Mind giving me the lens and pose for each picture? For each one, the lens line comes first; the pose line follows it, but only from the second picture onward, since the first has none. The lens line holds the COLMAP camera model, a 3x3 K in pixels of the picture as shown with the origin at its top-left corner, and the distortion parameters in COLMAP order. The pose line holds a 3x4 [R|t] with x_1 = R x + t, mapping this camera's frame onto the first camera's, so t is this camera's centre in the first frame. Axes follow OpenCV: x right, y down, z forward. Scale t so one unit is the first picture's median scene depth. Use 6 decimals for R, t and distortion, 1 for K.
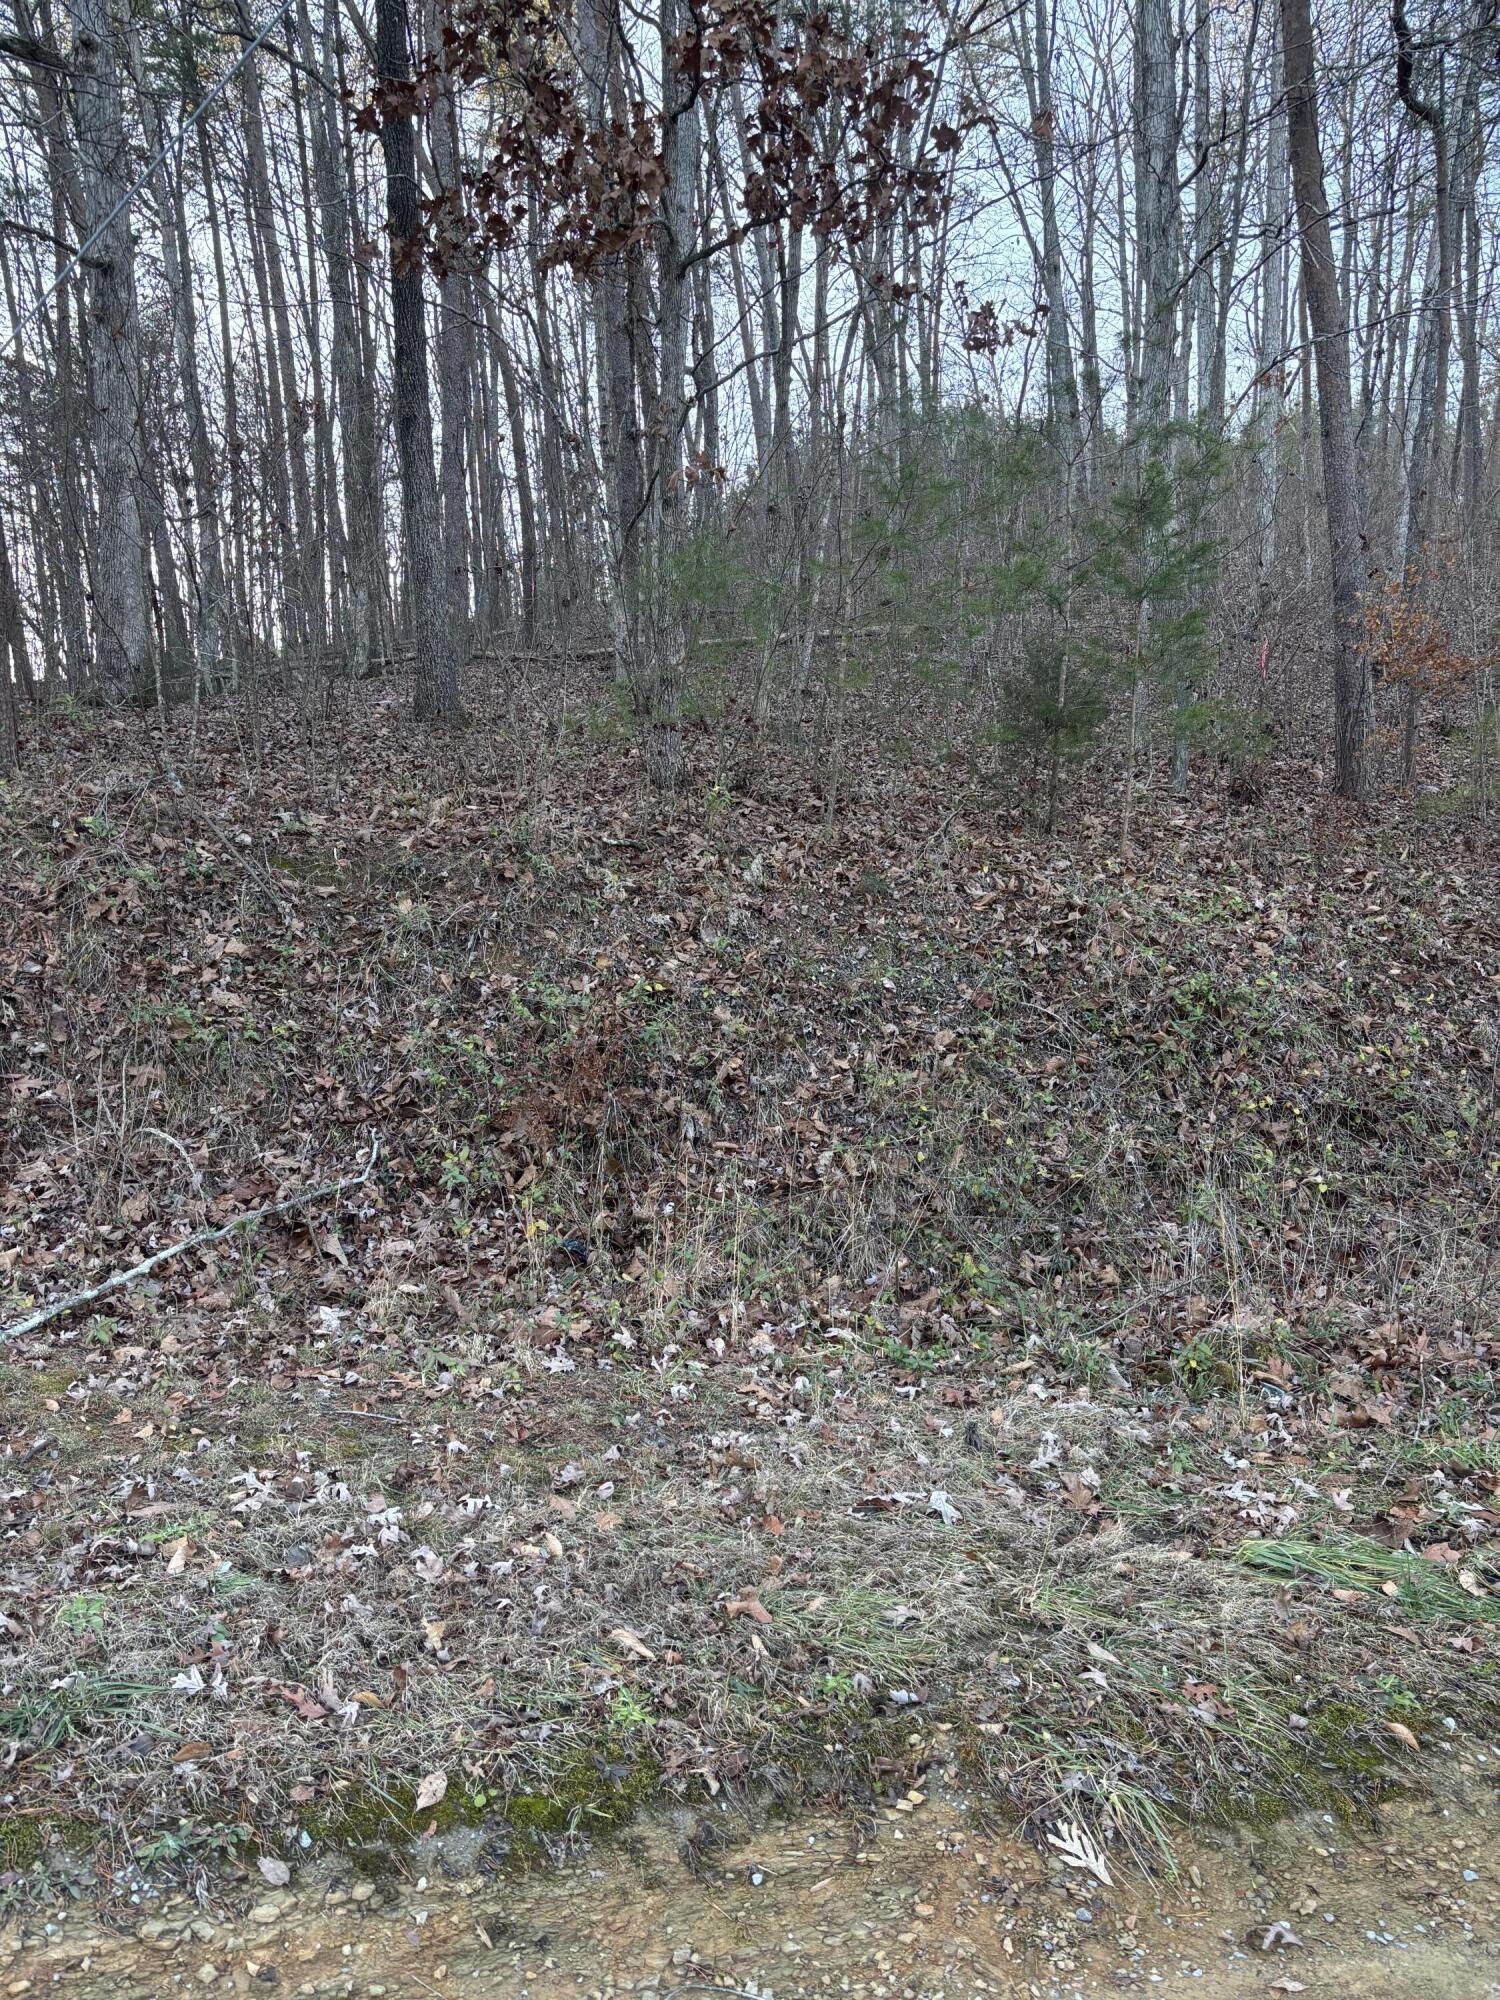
lens RADIAL K [[1496.7, 0, 750.0], [0, 1496.7, 1000.0], [0, 0, 1]] dist [0.049857, -0.060665]
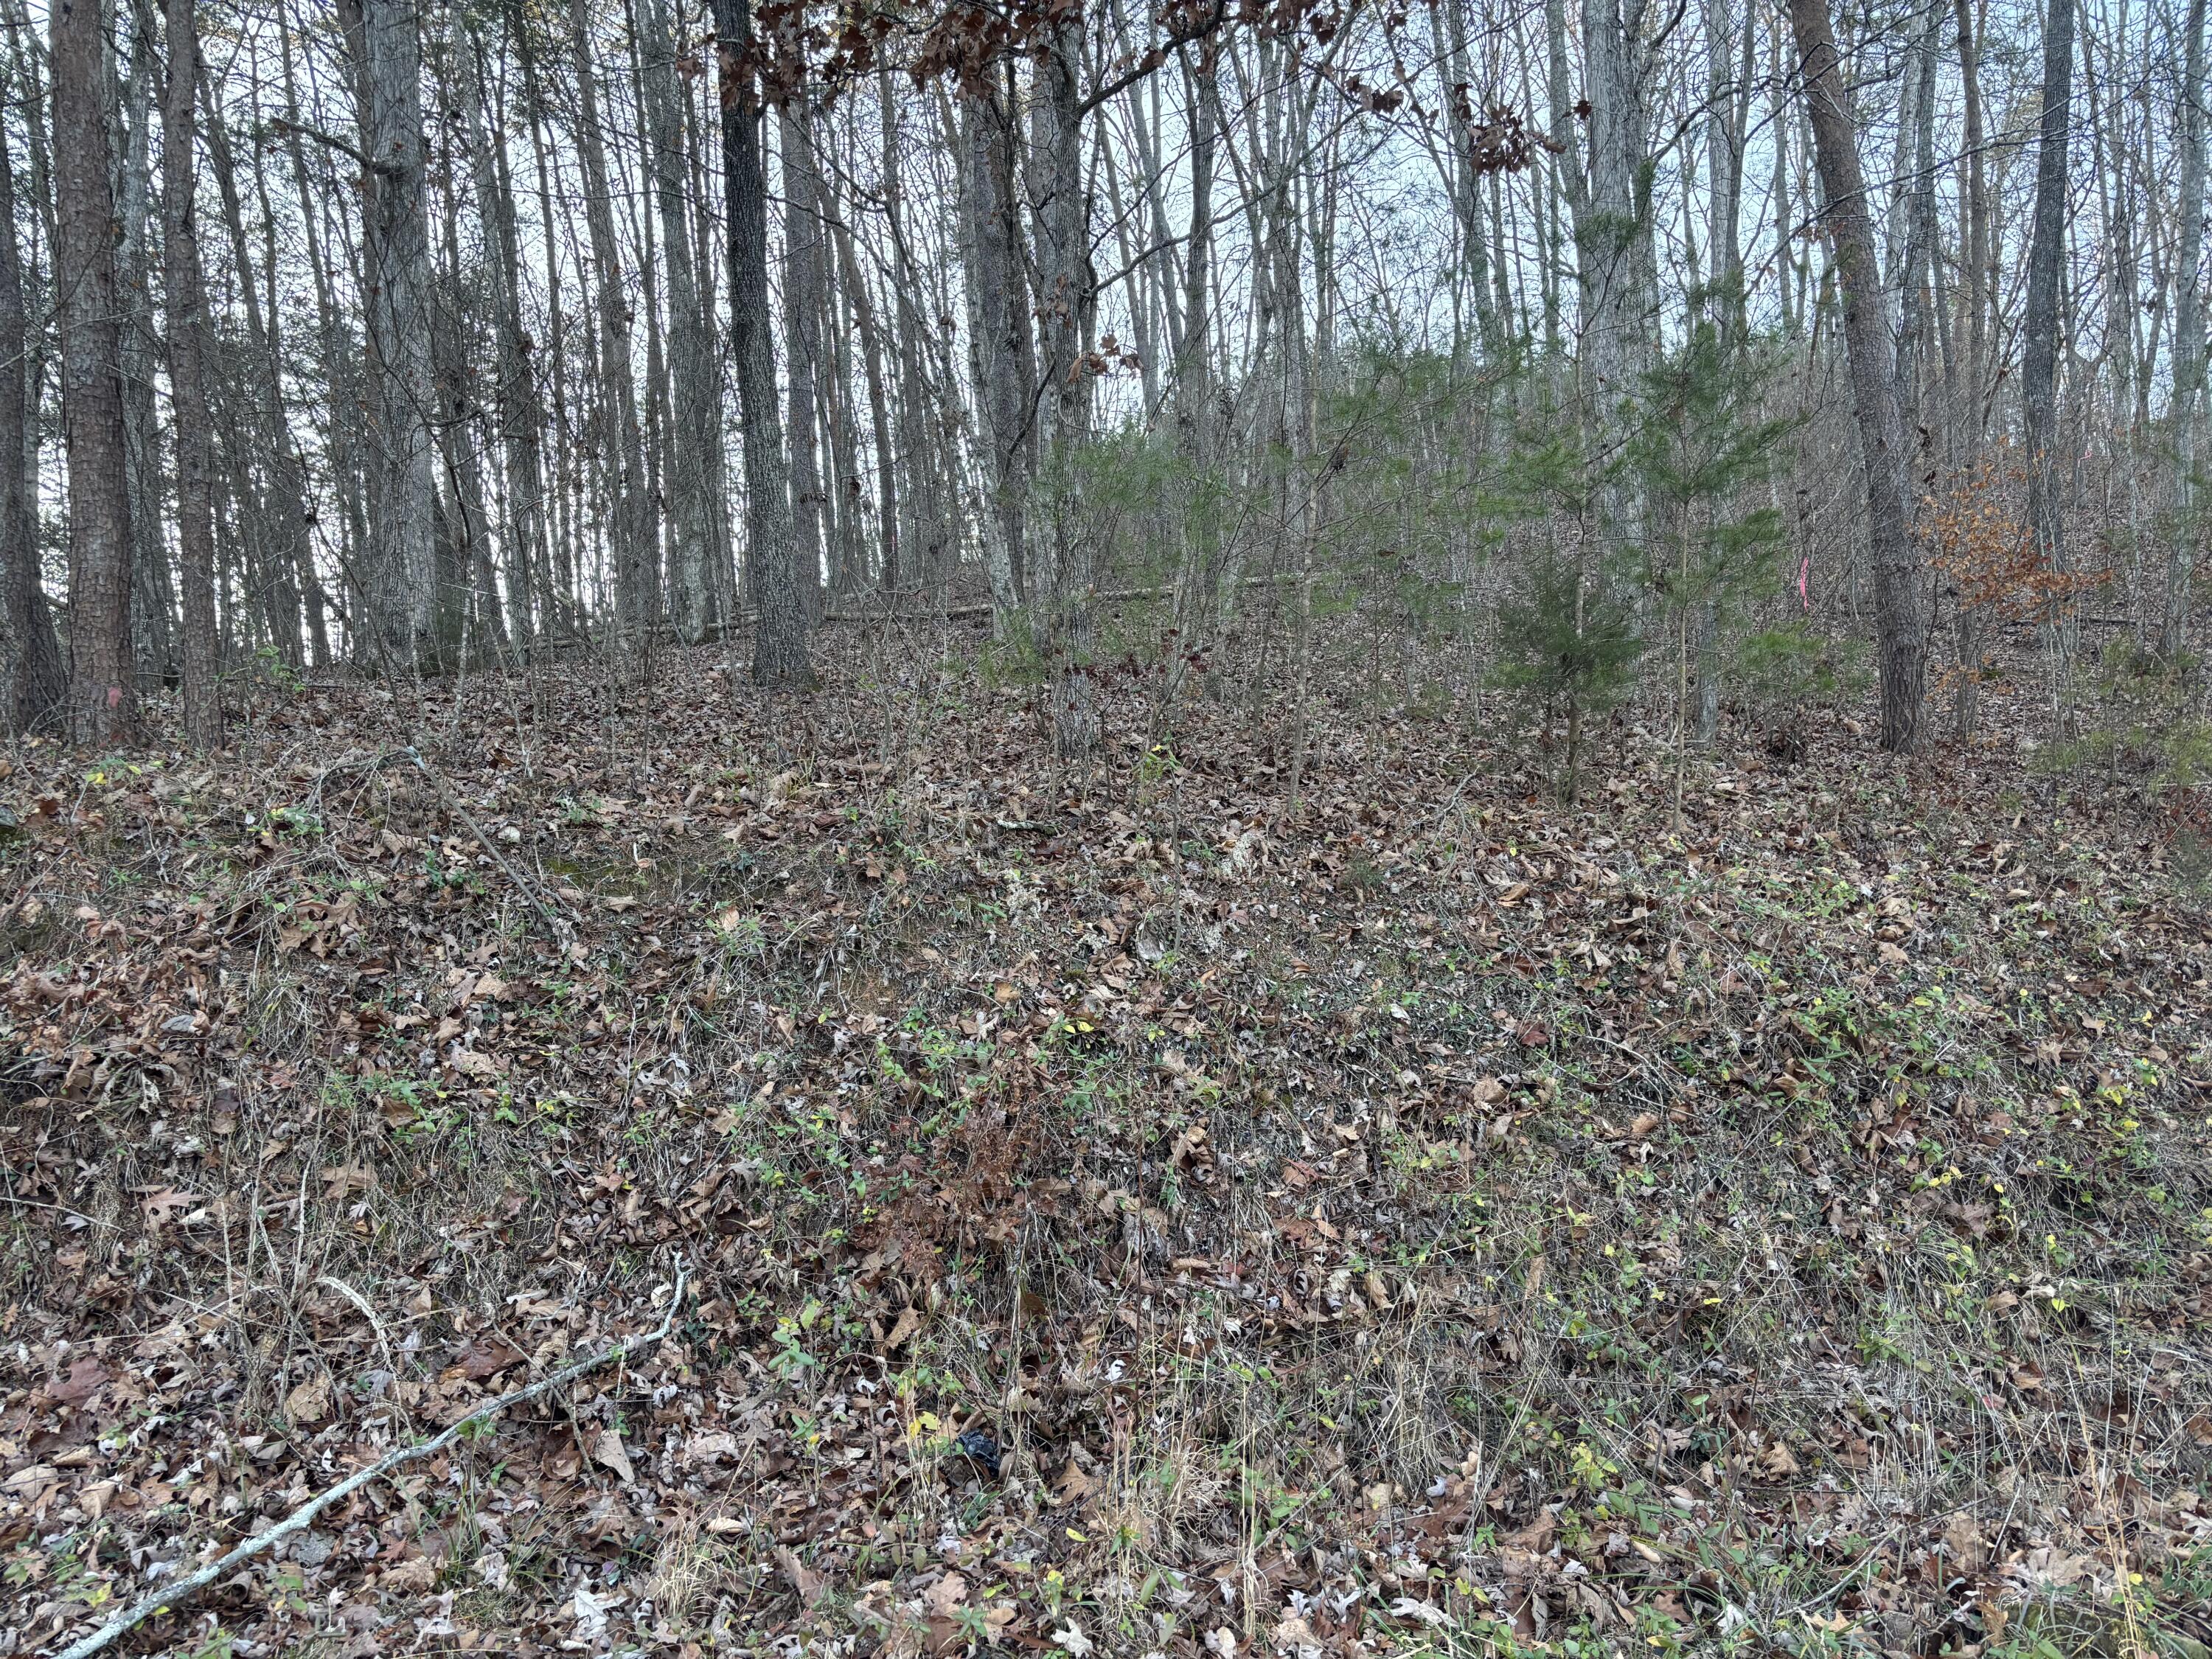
lens RADIAL K [[1663.9, 0, 1112.4], [0, 1663.9, 839.6], [0, 0, 1]] dist [0.024302, 0.000483]
pose [[0.999693, -0.022115, -0.011175, -0.038342], [0.020950, 0.995216, -0.095428, -0.022665], [0.013232, 0.095165, 0.995374, 0.214999]]
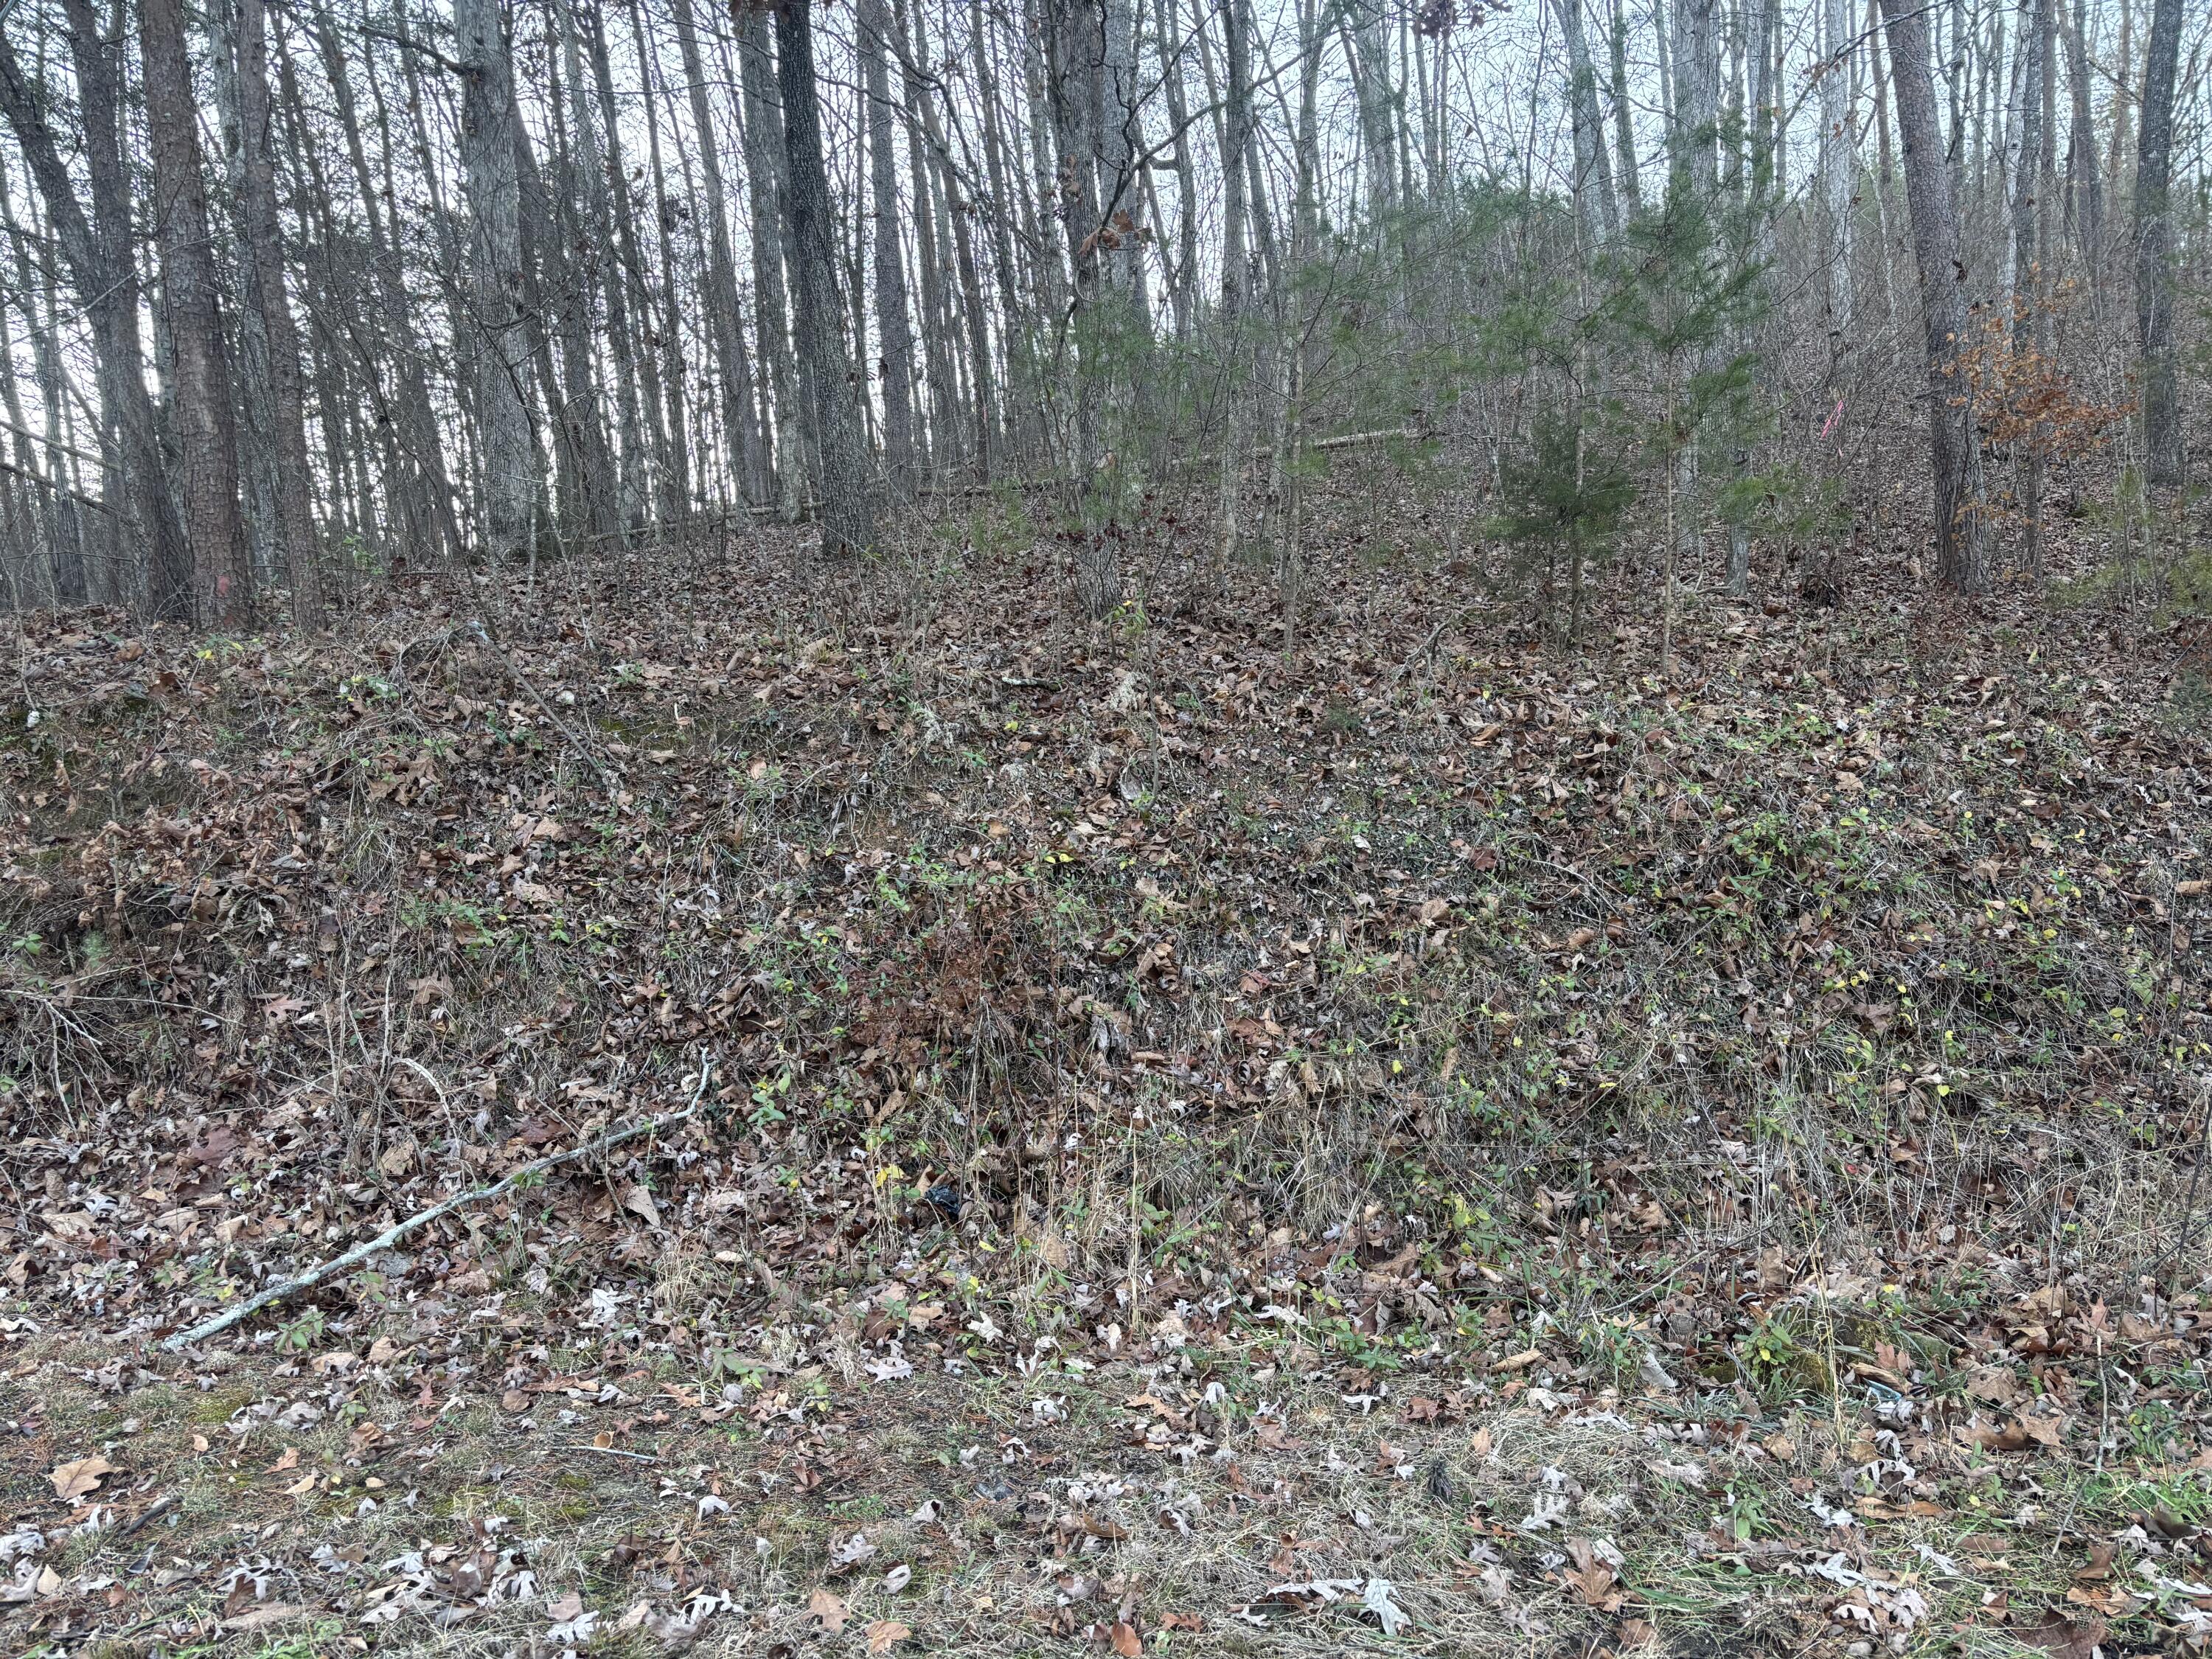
lens RADIAL K [[1655.4, 0, 1118.8], [0, 1655.4, 862.1], [0, 0, 1]] dist [0.049857, -0.060665]
pose [[0.995214, -0.037025, -0.090432, 0.048517], [0.036515, 0.999307, -0.007280, 0.001134], [0.090639, 0.003943, 0.995876, 0.128791]]
